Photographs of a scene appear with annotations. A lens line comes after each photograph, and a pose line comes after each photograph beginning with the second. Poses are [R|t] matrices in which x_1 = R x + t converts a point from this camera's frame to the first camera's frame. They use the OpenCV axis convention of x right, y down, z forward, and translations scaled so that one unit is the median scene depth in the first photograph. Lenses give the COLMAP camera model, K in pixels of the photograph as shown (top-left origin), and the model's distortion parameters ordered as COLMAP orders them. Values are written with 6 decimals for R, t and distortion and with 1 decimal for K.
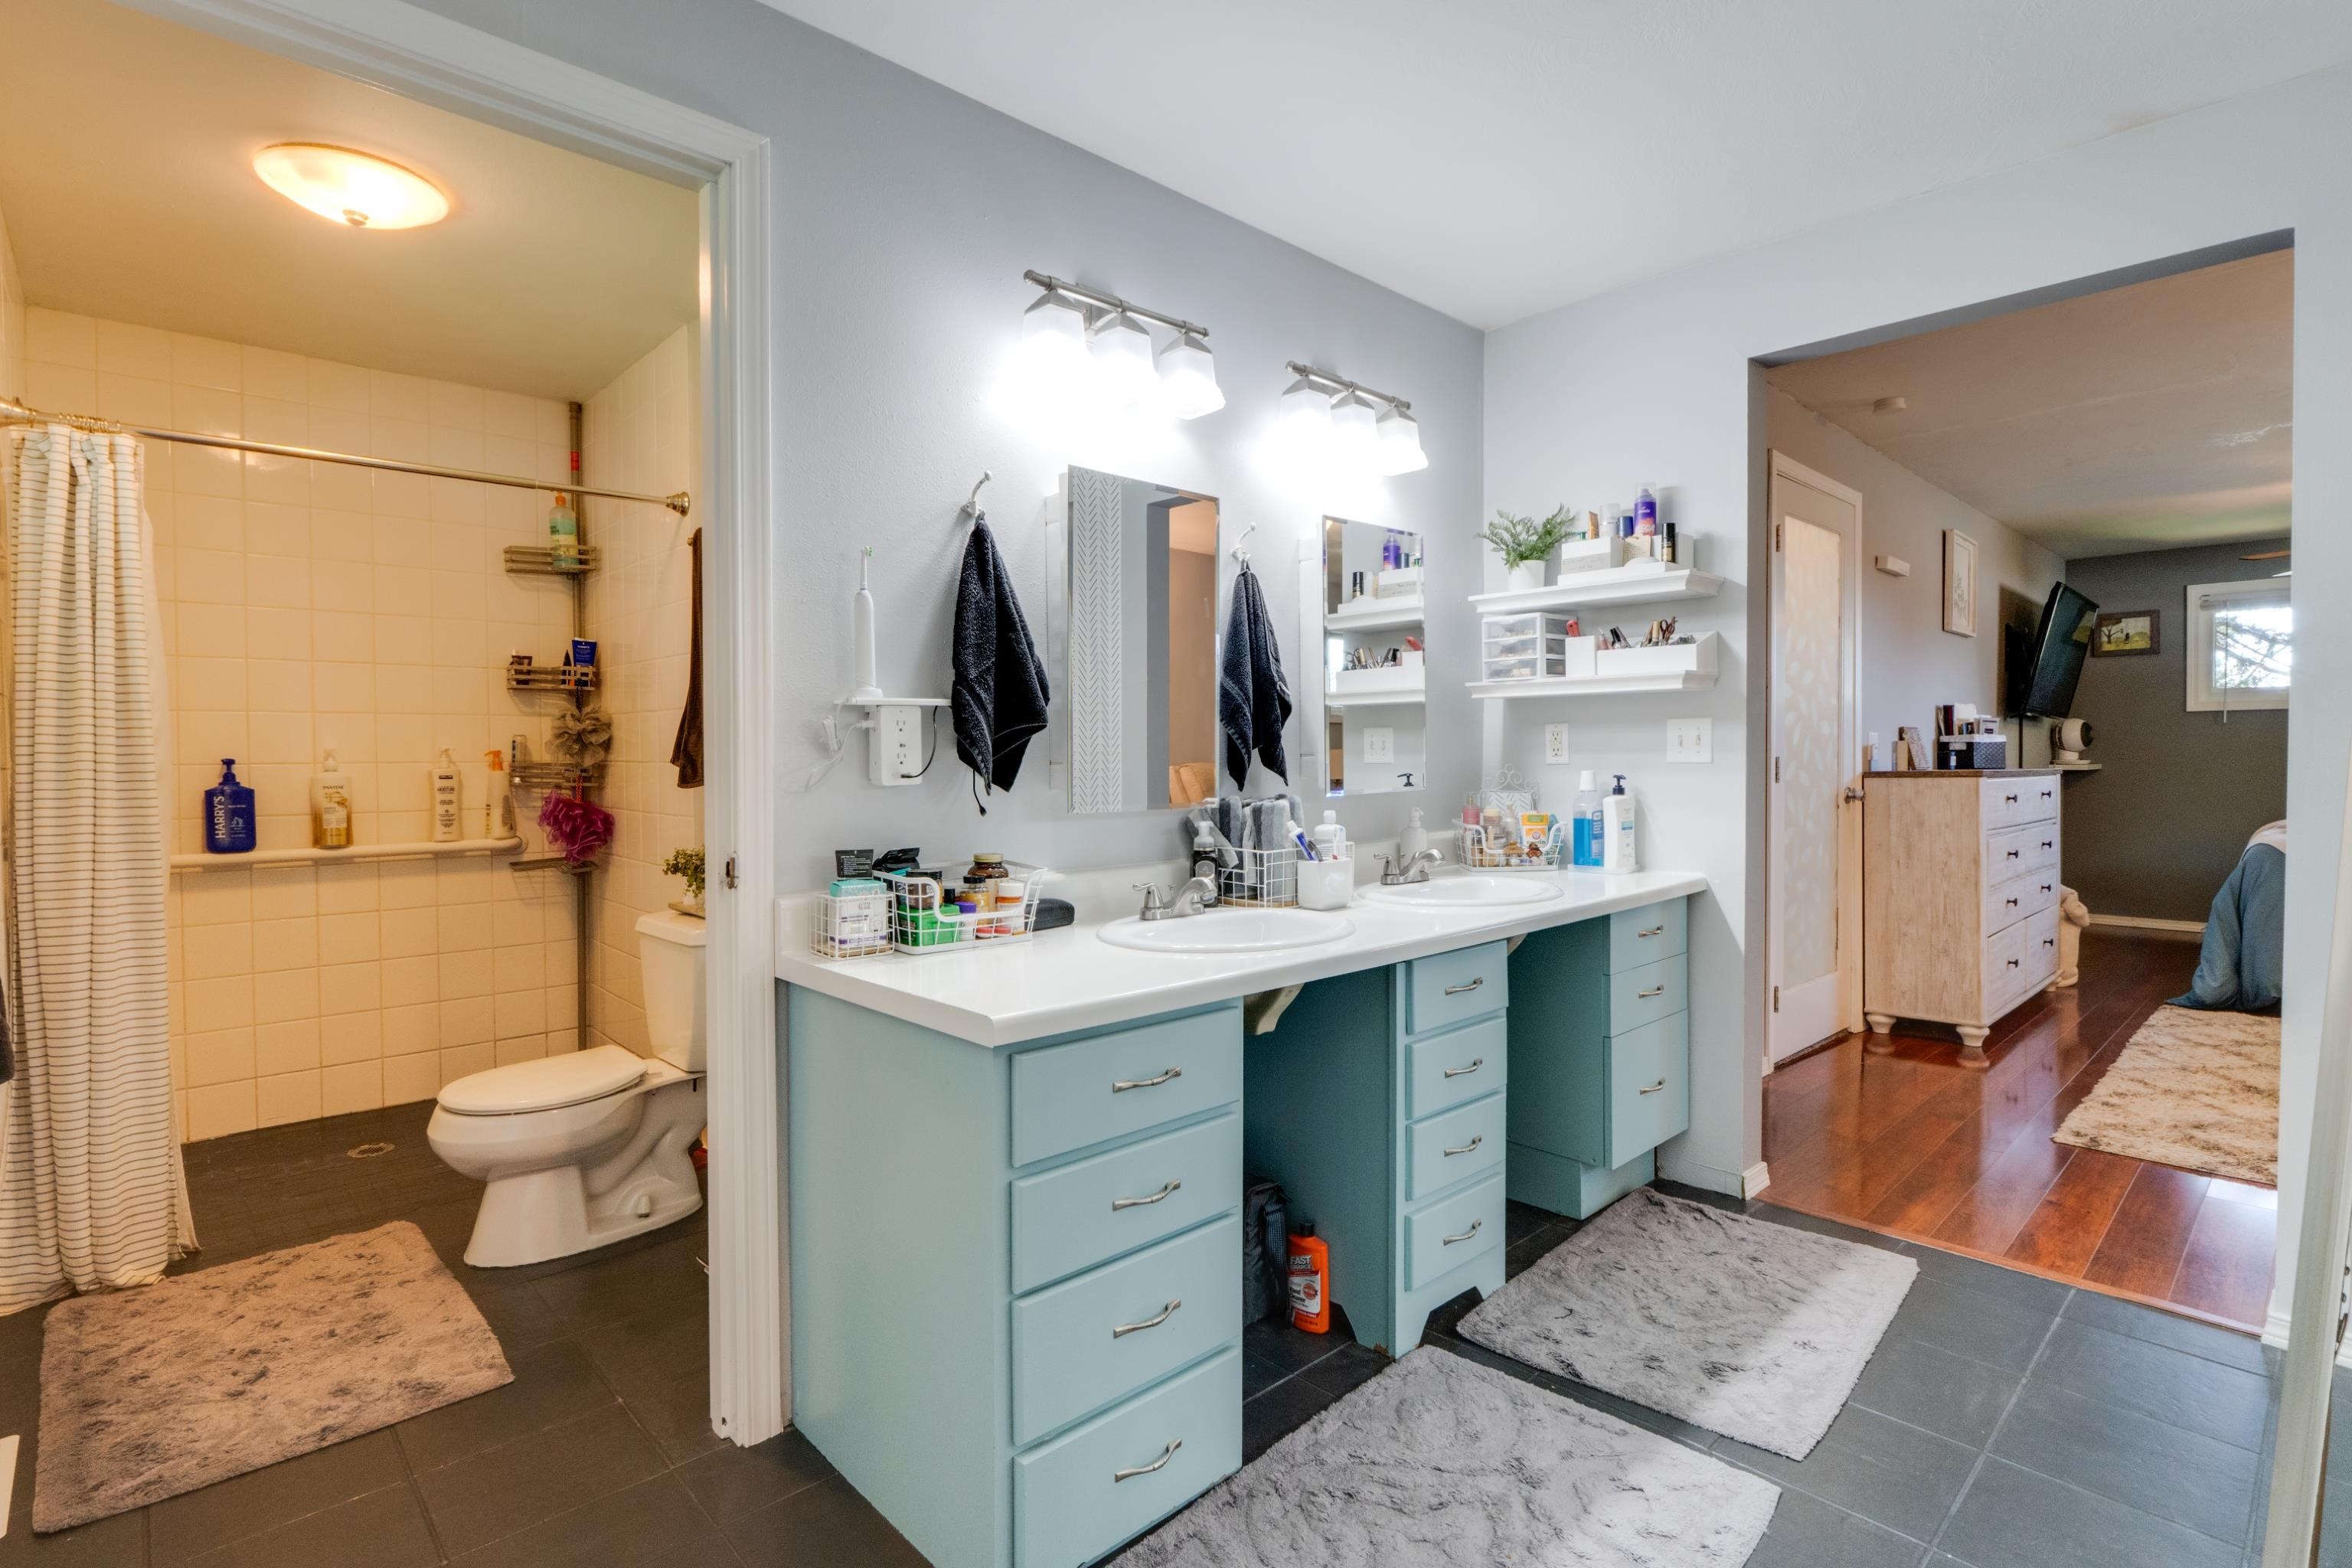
lens RADIAL K [[1121.4, 0, 1161.0], [0, 1121.4, 789.3], [0, 0, 1]] dist [-0.003220, -0.000908]
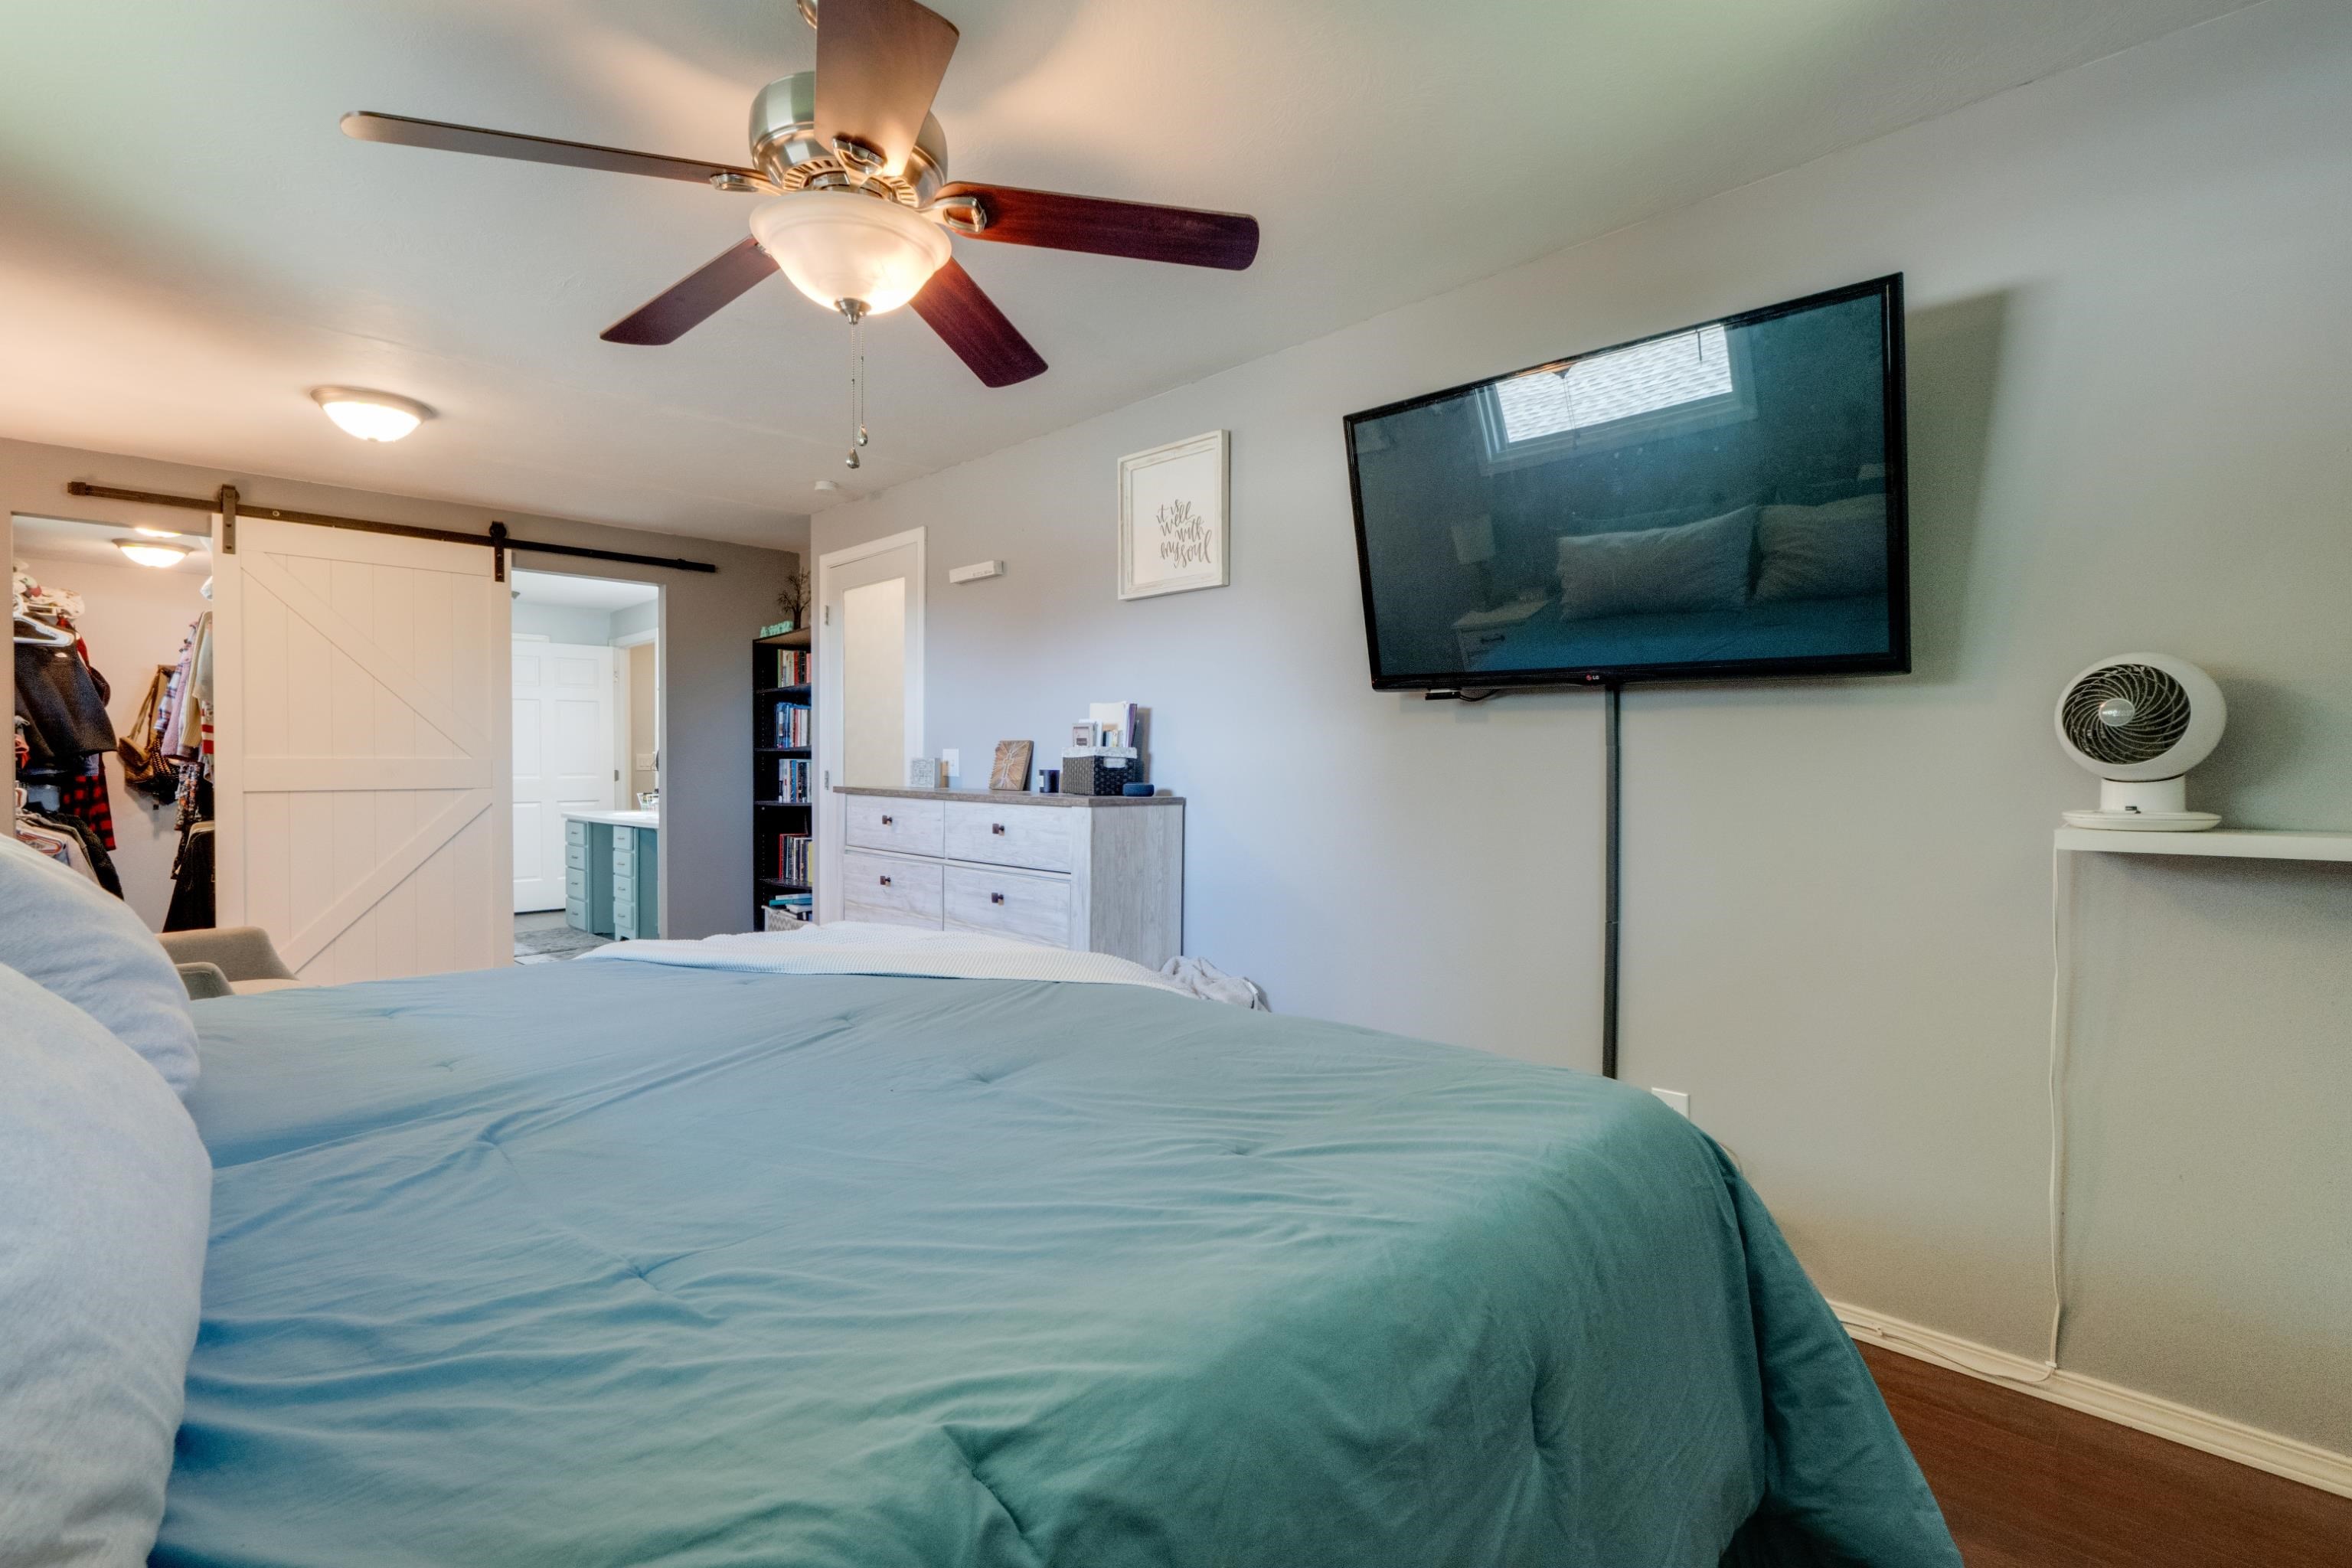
lens RADIAL K [[1047.0, 0, 1176.0], [0, 1047.0, 784.0], [0, 0, 1]] dist [-0.002445, -0.000198]
pose [[0.049510, 0.022940, -0.998510, 1.725601], [-0.032231, 0.999252, 0.021359, -0.050127], [0.998253, 0.031126, 0.050213, 1.259630]]
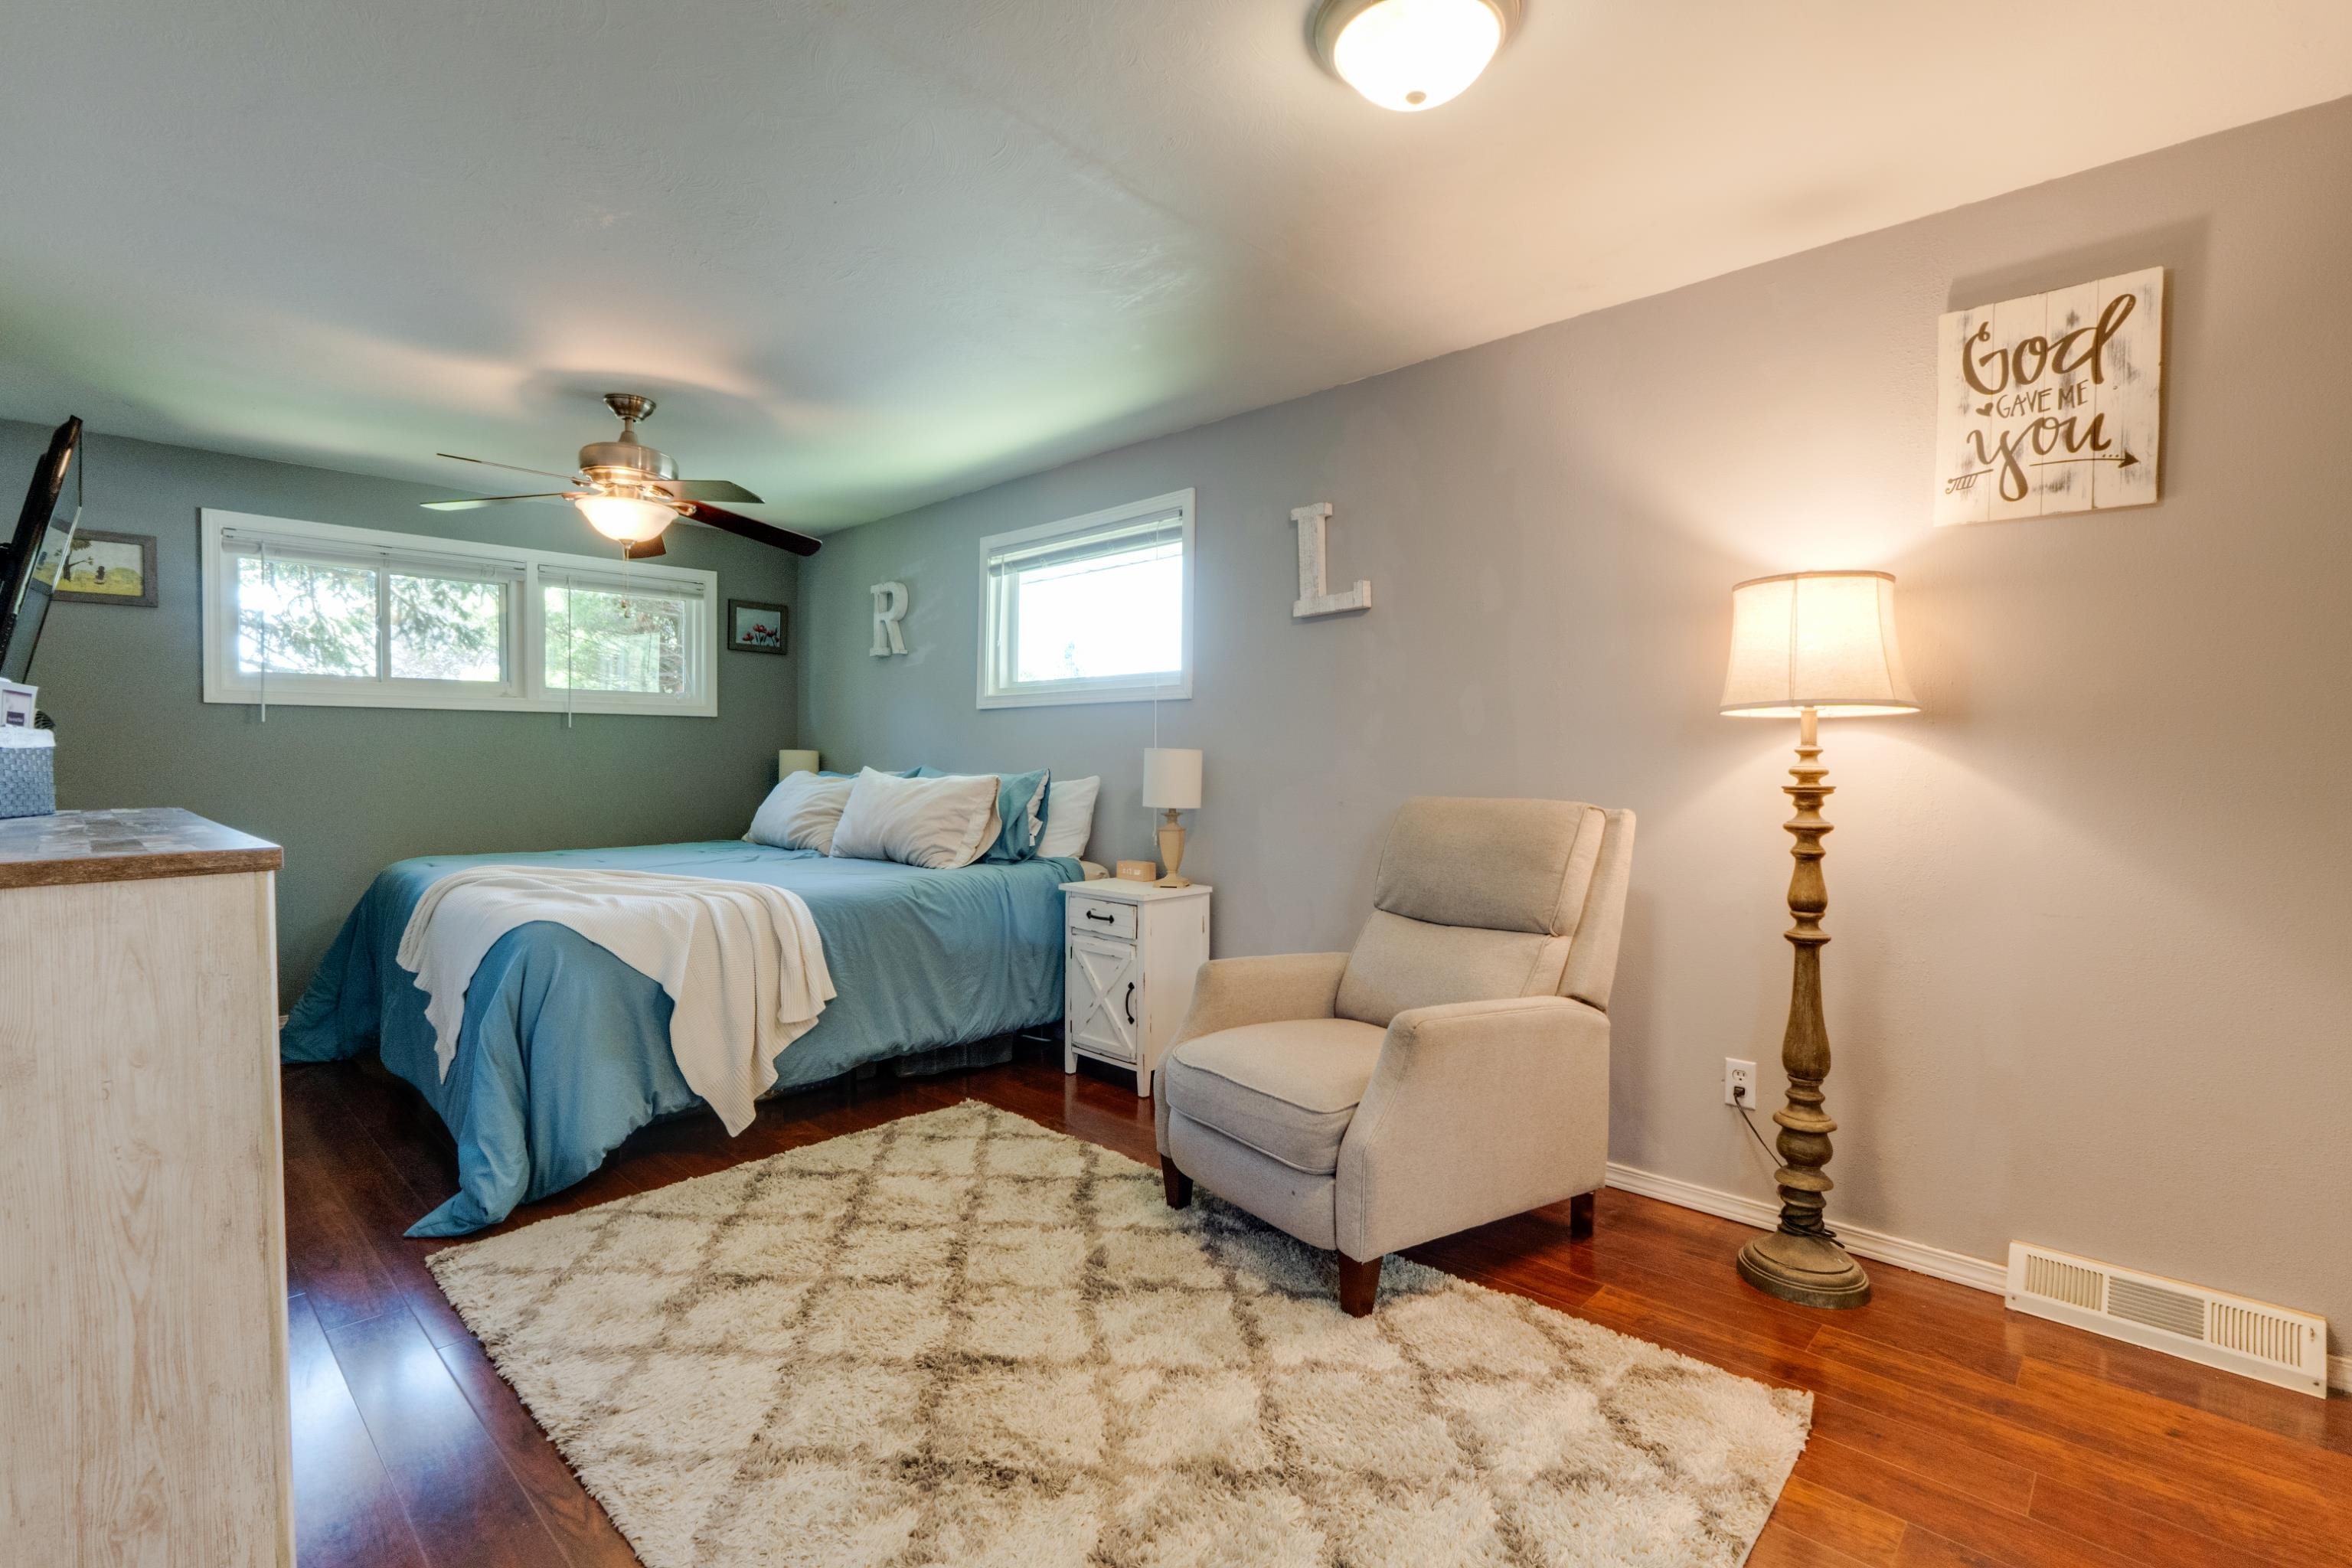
lens RADIAL K [[1069.3, 0, 1165.2], [0, 1069.3, 783.1], [0, 0, 1]] dist [-0.001498, -0.000273]
pose [[-0.048542, -0.018400, 0.998652, 0.435810], [0.026713, 0.999449, 0.019713, -0.032228], [-0.998464, 0.027634, -0.048024, 0.766292]]
